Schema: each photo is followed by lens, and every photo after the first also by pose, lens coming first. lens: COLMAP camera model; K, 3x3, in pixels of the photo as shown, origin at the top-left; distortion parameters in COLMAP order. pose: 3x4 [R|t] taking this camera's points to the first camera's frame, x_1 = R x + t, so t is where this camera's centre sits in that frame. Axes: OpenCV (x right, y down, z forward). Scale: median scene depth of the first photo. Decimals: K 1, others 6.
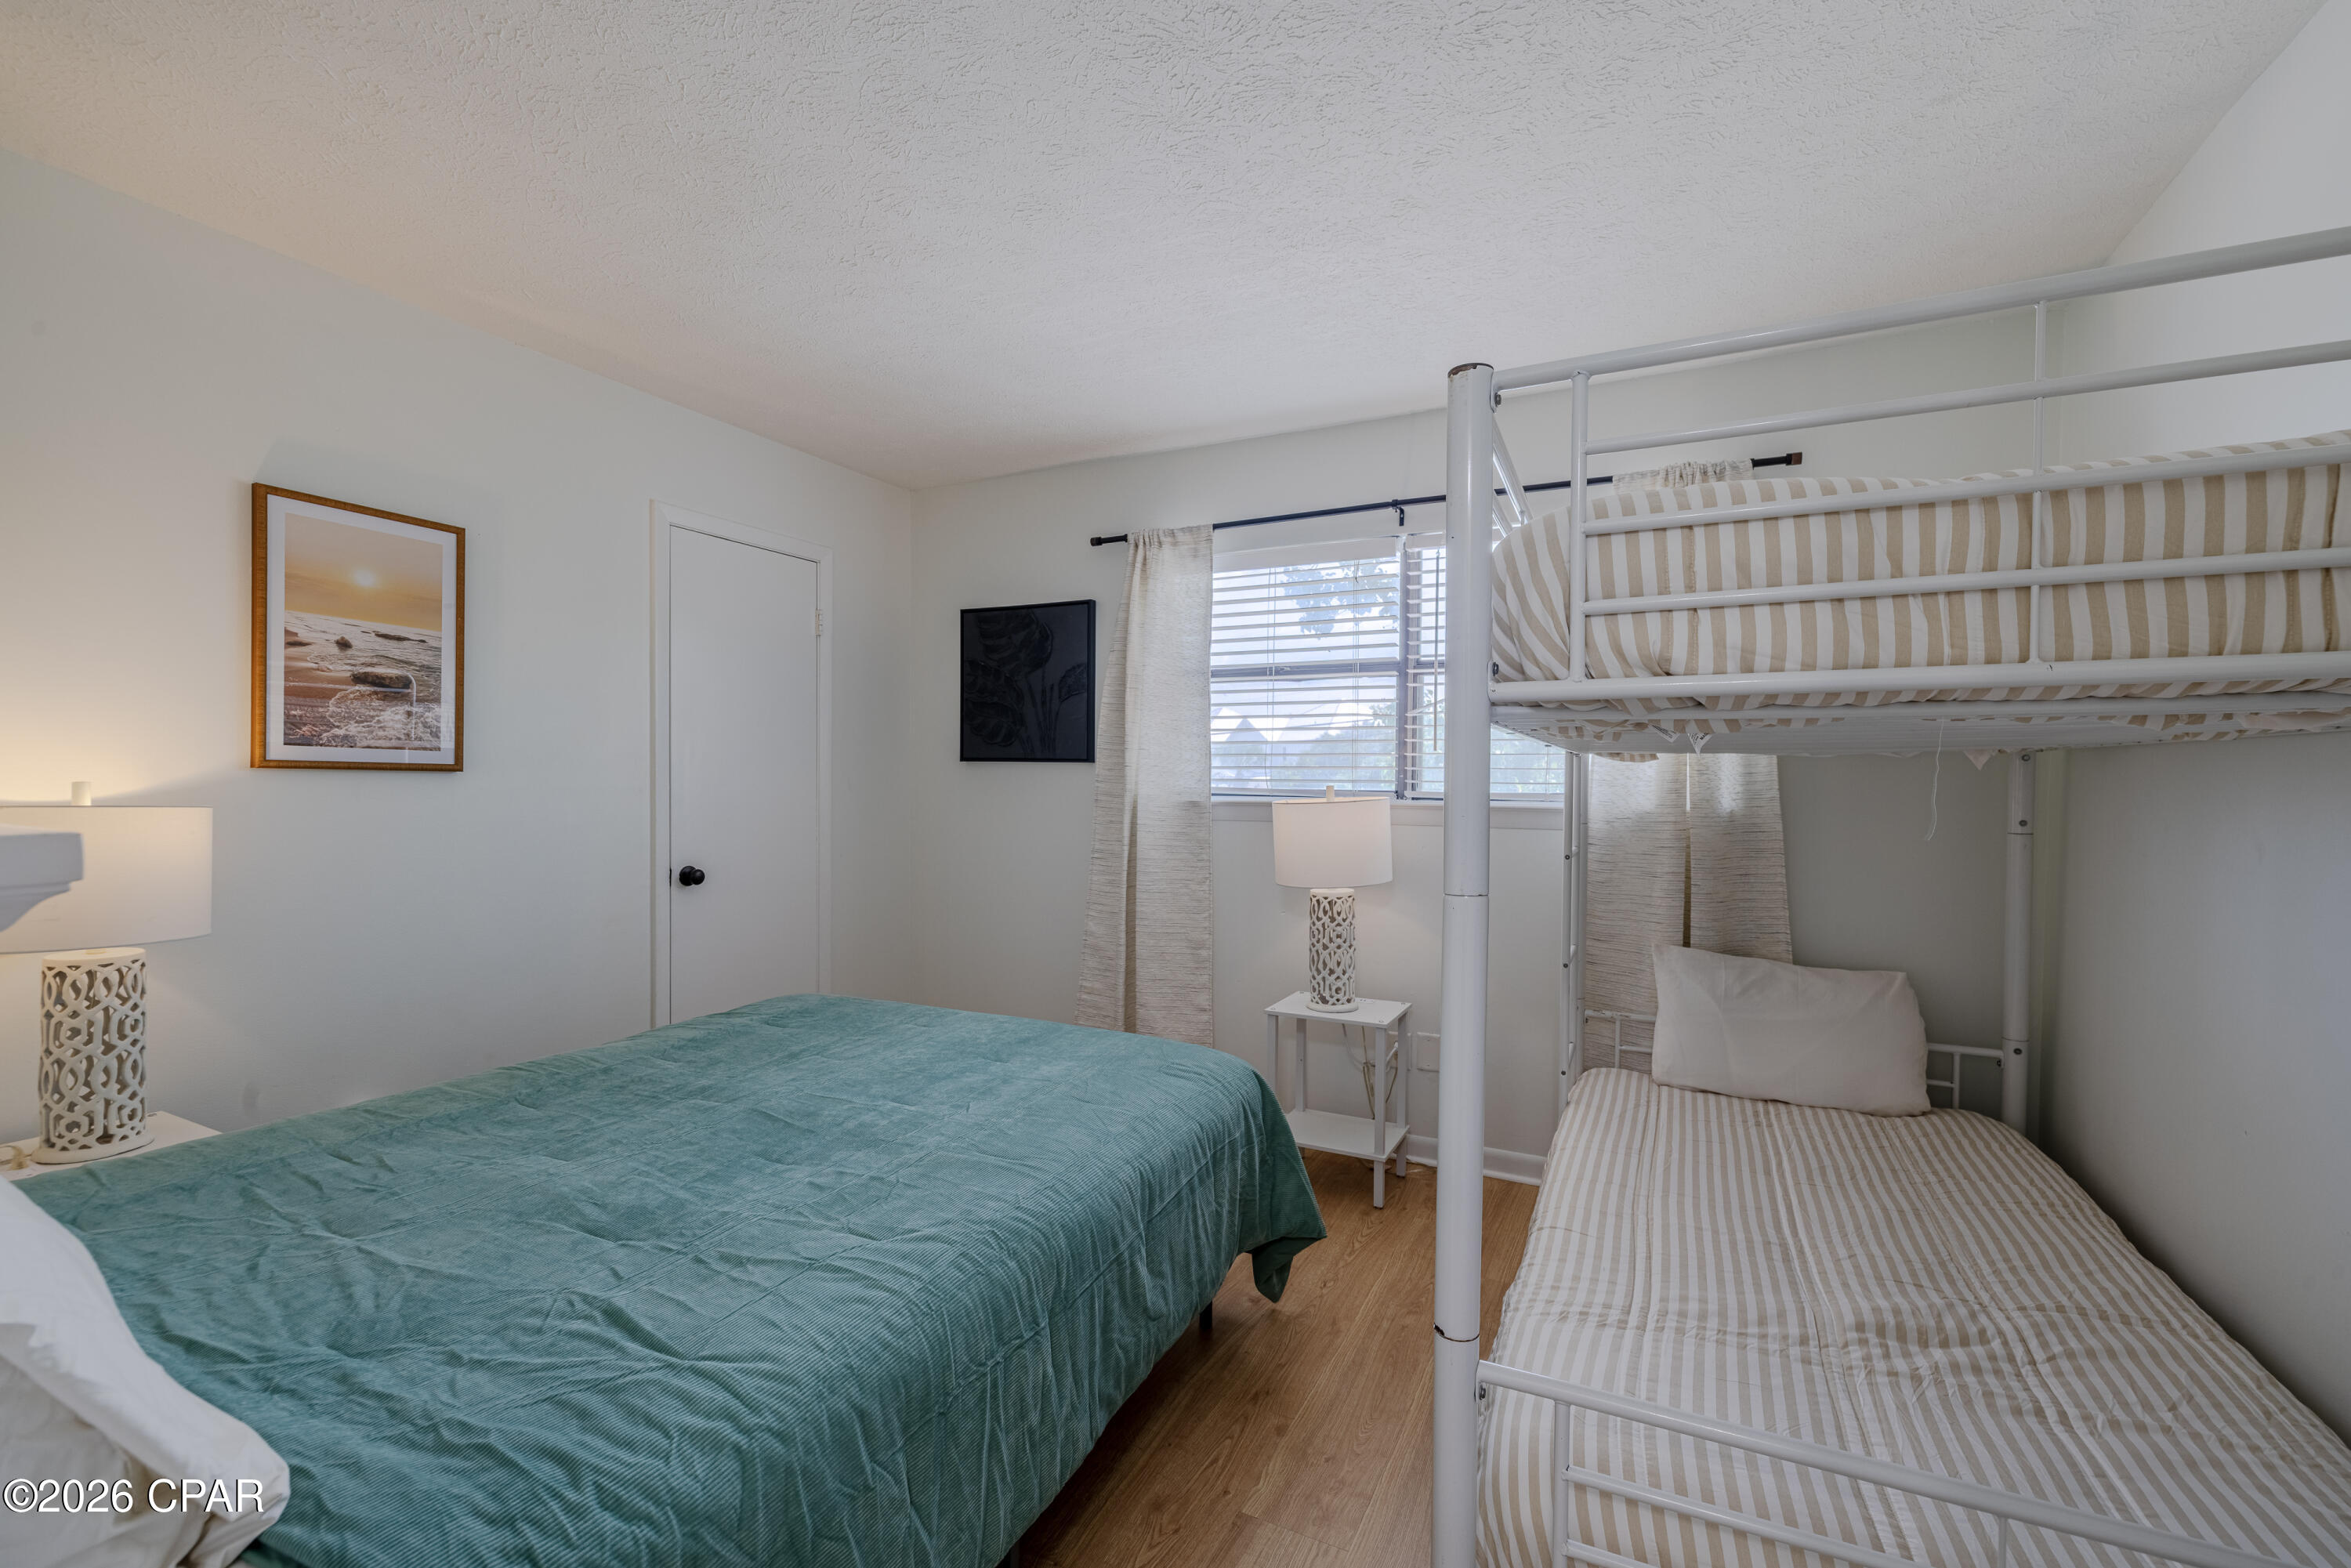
lens RADIAL K [[1002.7, 0, 1164.1], [0, 1002.7, 790.6], [0, 0, 1]] dist [-0.000146, -0.000049]
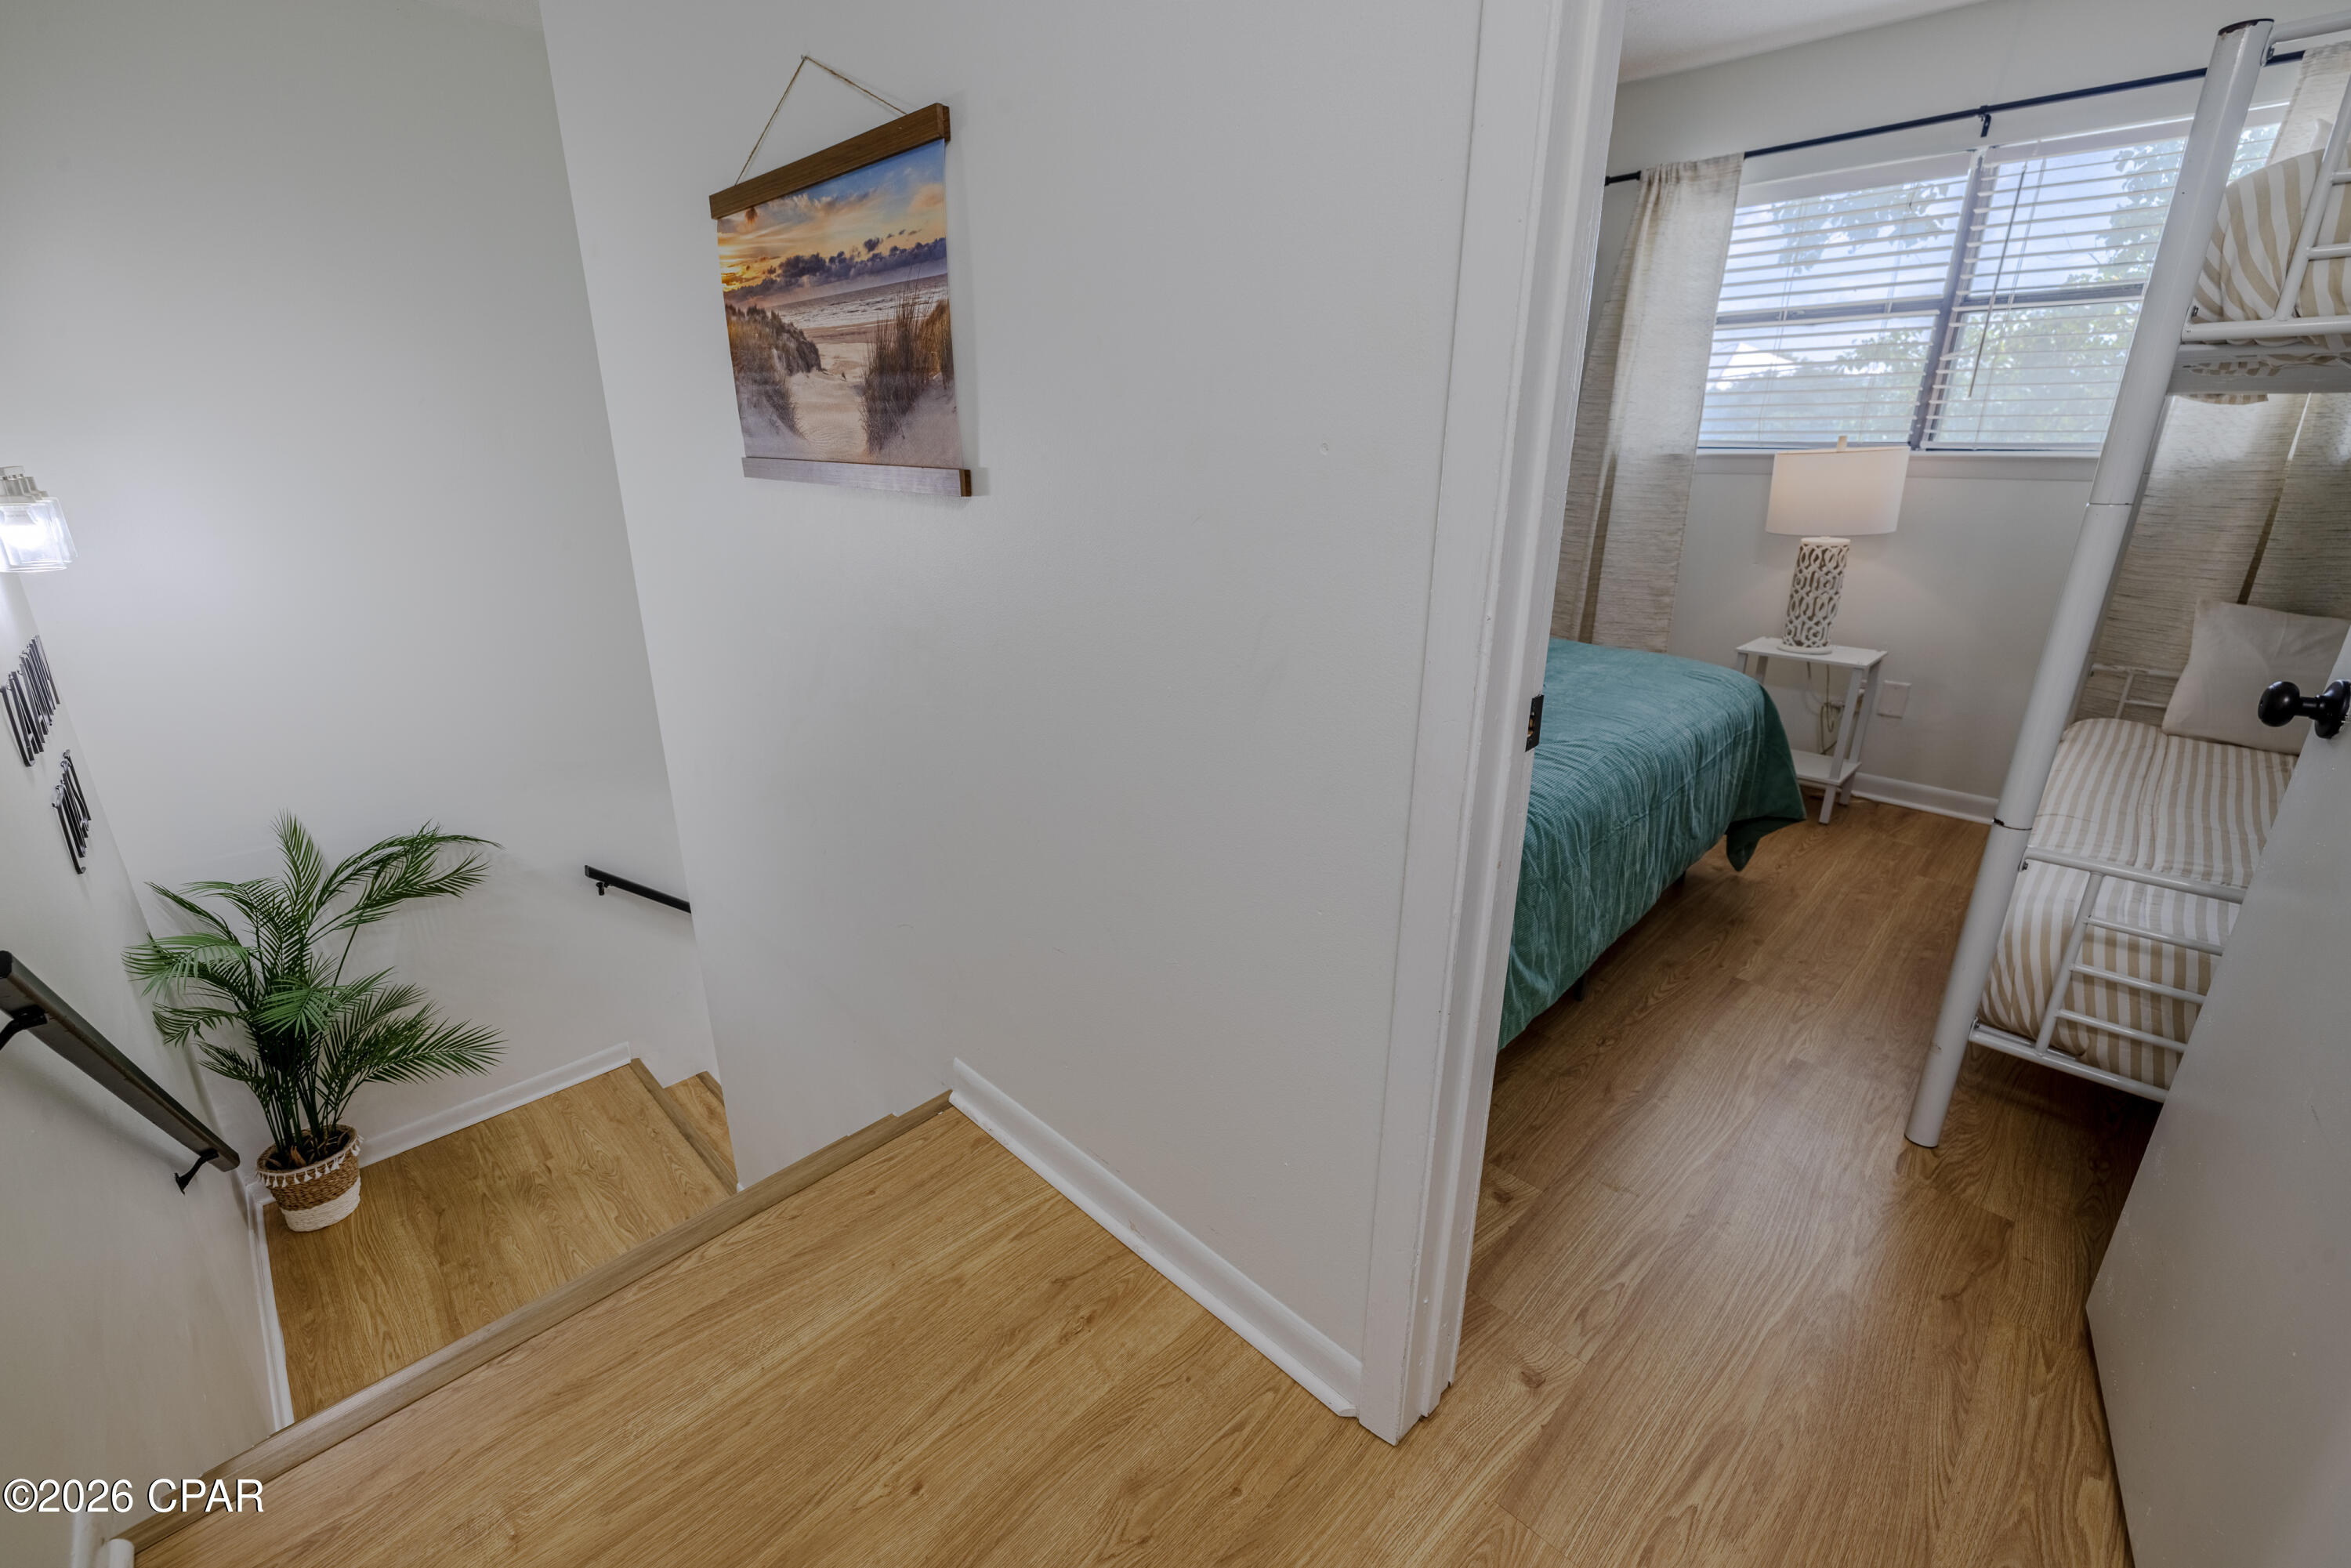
lens RADIAL K [[991.6, 0, 1164.0], [0, 991.6, 766.8], [0, 0, 1]] dist [-0.000617, -0.000185]
pose [[0.950818, 0.090008, -0.296383, -0.171703], [0.001946, 0.955095, 0.296295, 0.017823], [0.309743, -0.282299, 0.907946, -0.240184]]
